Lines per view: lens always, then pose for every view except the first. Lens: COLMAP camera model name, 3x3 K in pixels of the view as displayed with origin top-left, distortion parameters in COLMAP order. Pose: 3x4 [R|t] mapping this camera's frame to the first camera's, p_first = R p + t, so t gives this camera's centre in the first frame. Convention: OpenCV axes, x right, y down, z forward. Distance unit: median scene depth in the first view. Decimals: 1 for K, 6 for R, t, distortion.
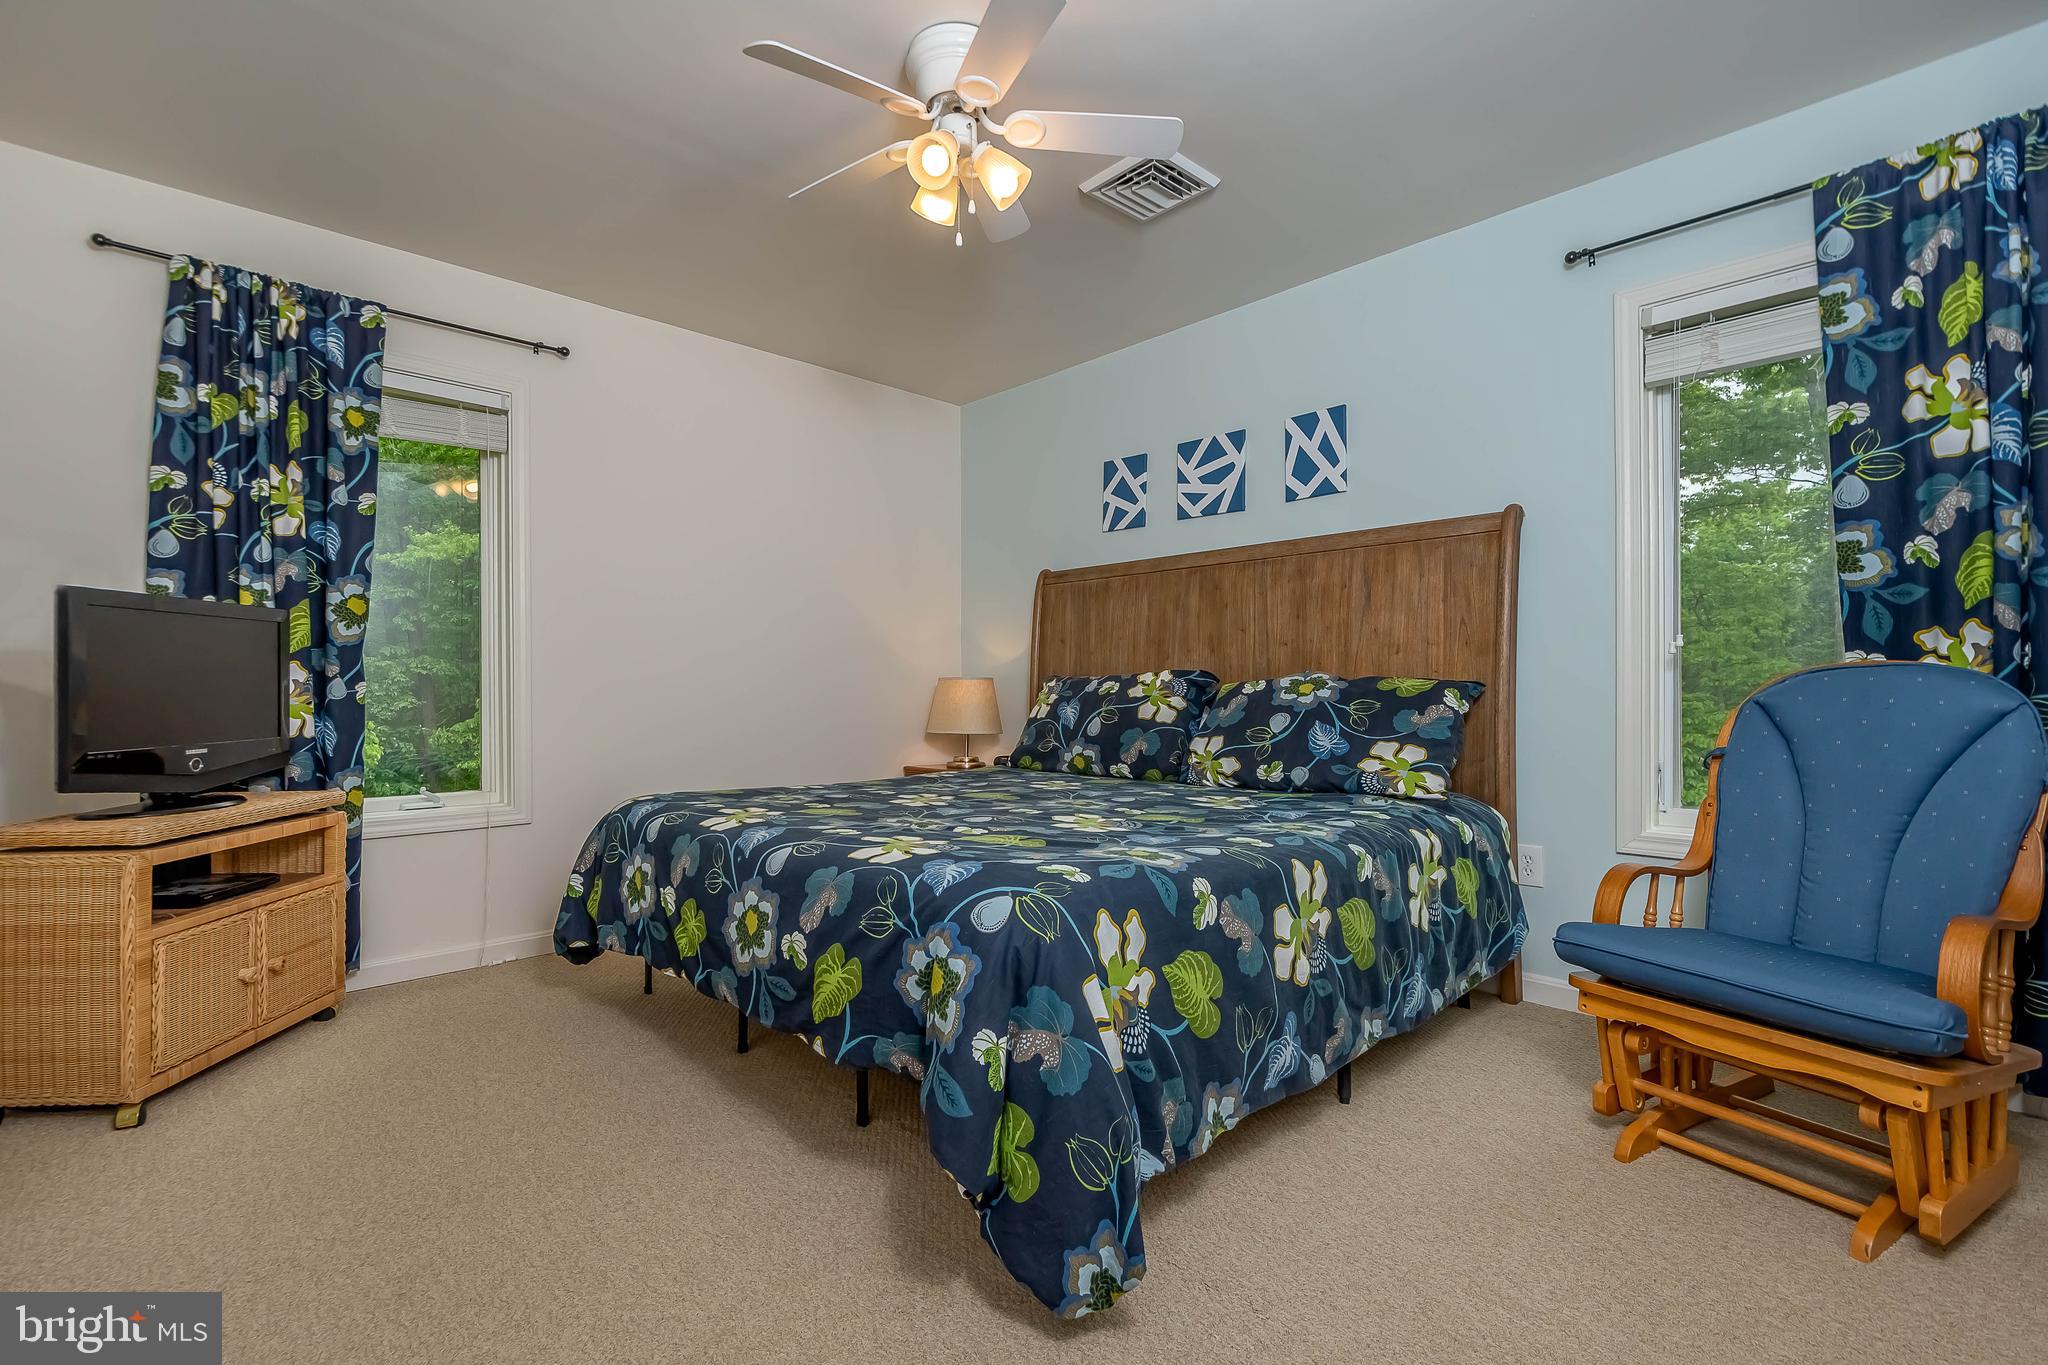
lens RADIAL K [[914.1, 0, 1024.0], [0, 914.1, 682.5], [0, 0, 1]] dist [-0.012950, -0.000257]
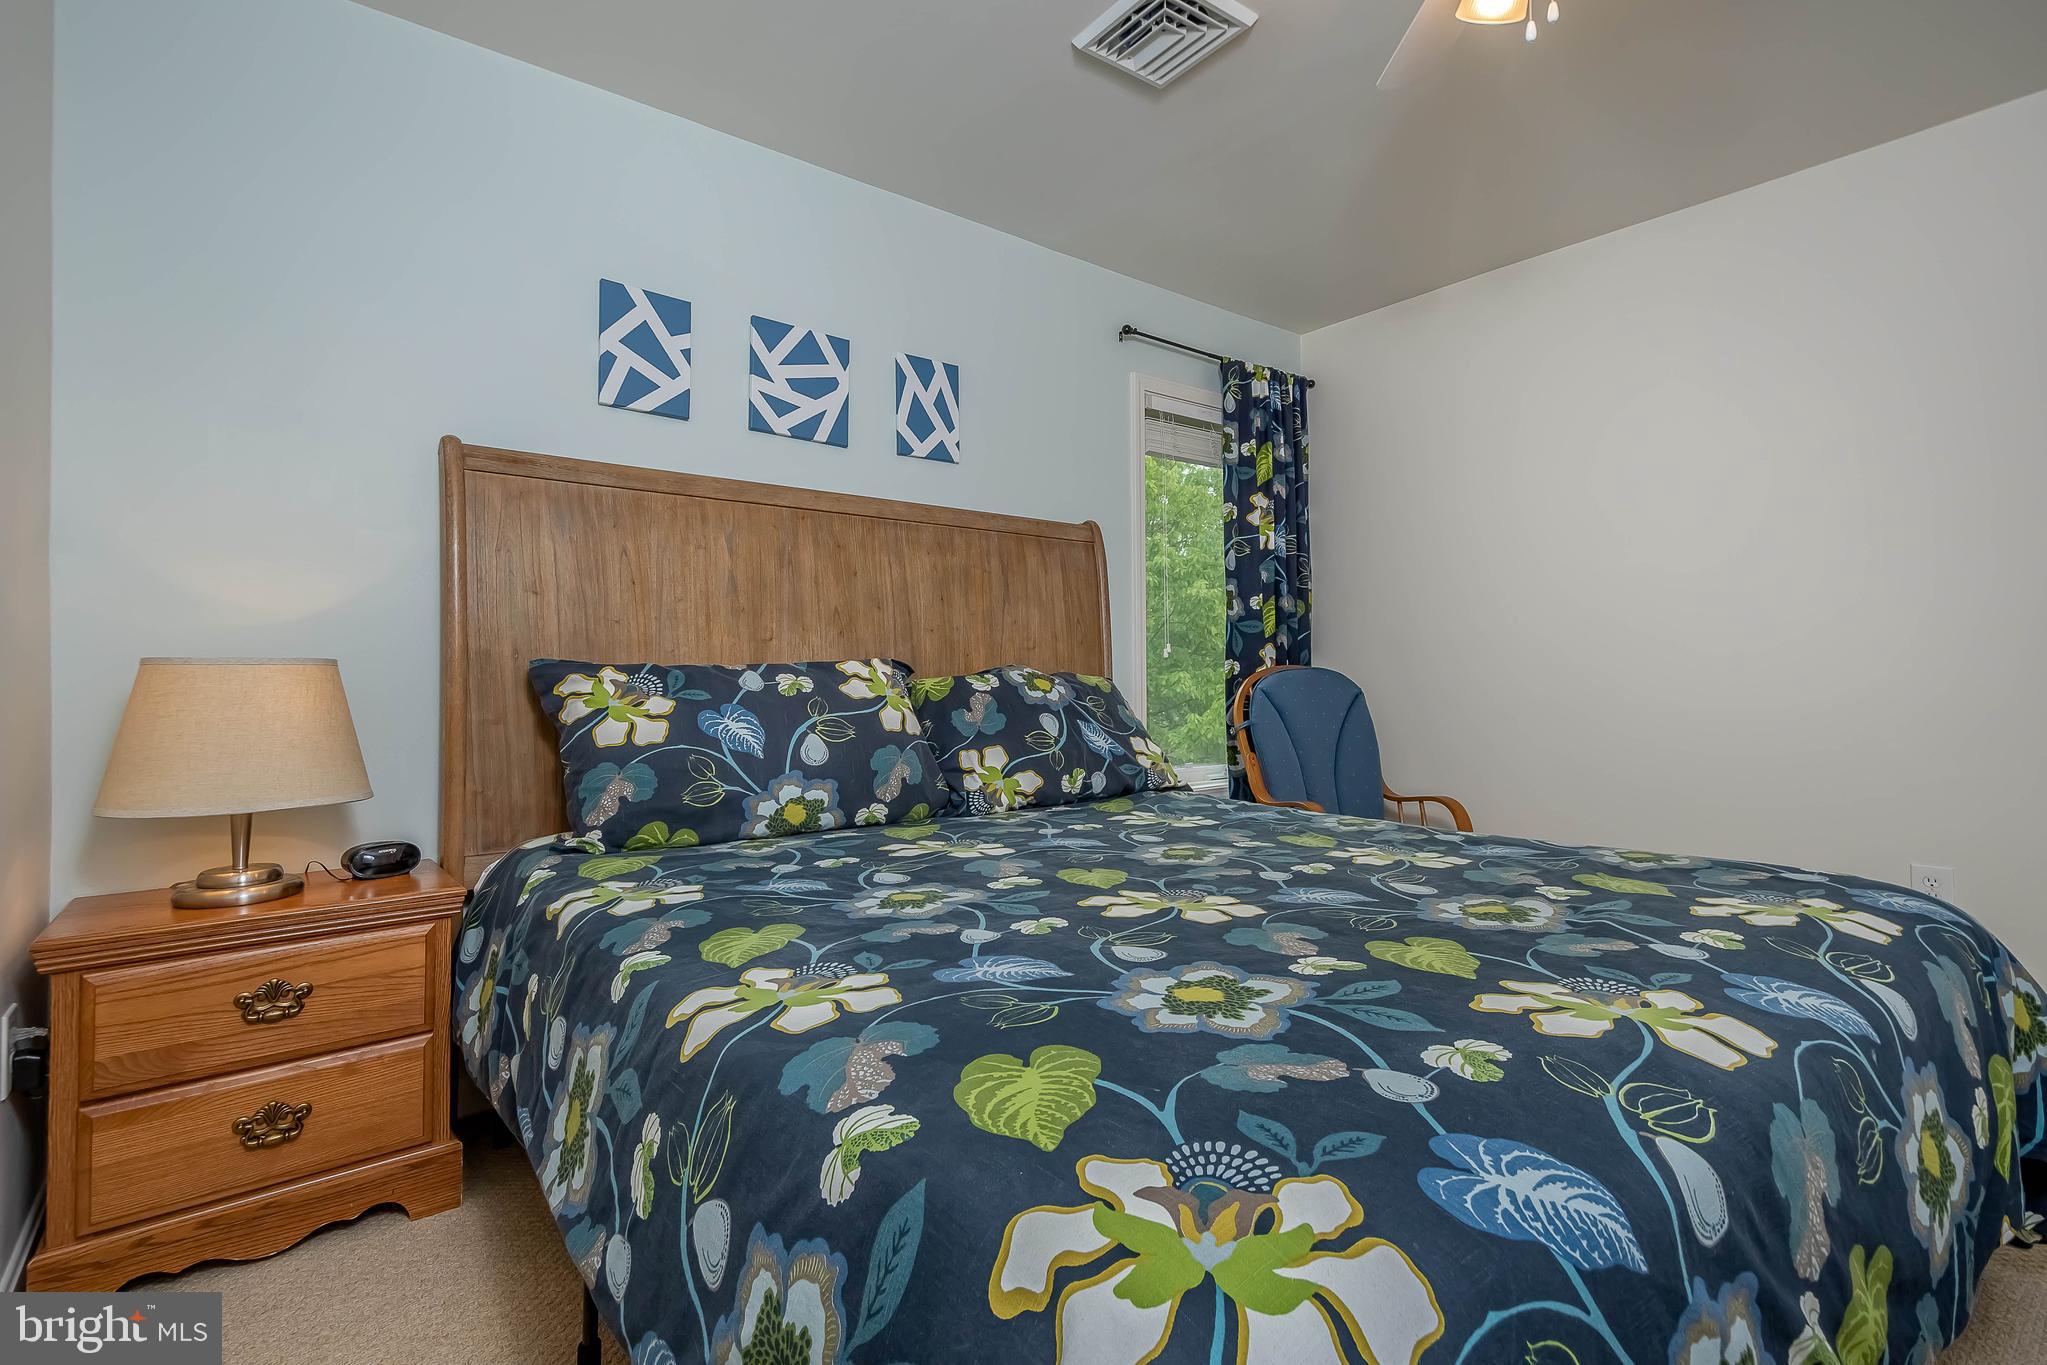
lens RADIAL K [[894.3, 0, 1009.4], [0, 894.3, 662.5], [0, 0, 1]] dist [0.007959, 0.000049]
pose [[0.157141, 0.033623, 0.987004, -0.473537], [0.003938, 0.999391, -0.034672, 0.013386], [-0.987568, 0.009336, 0.156913, 0.787802]]
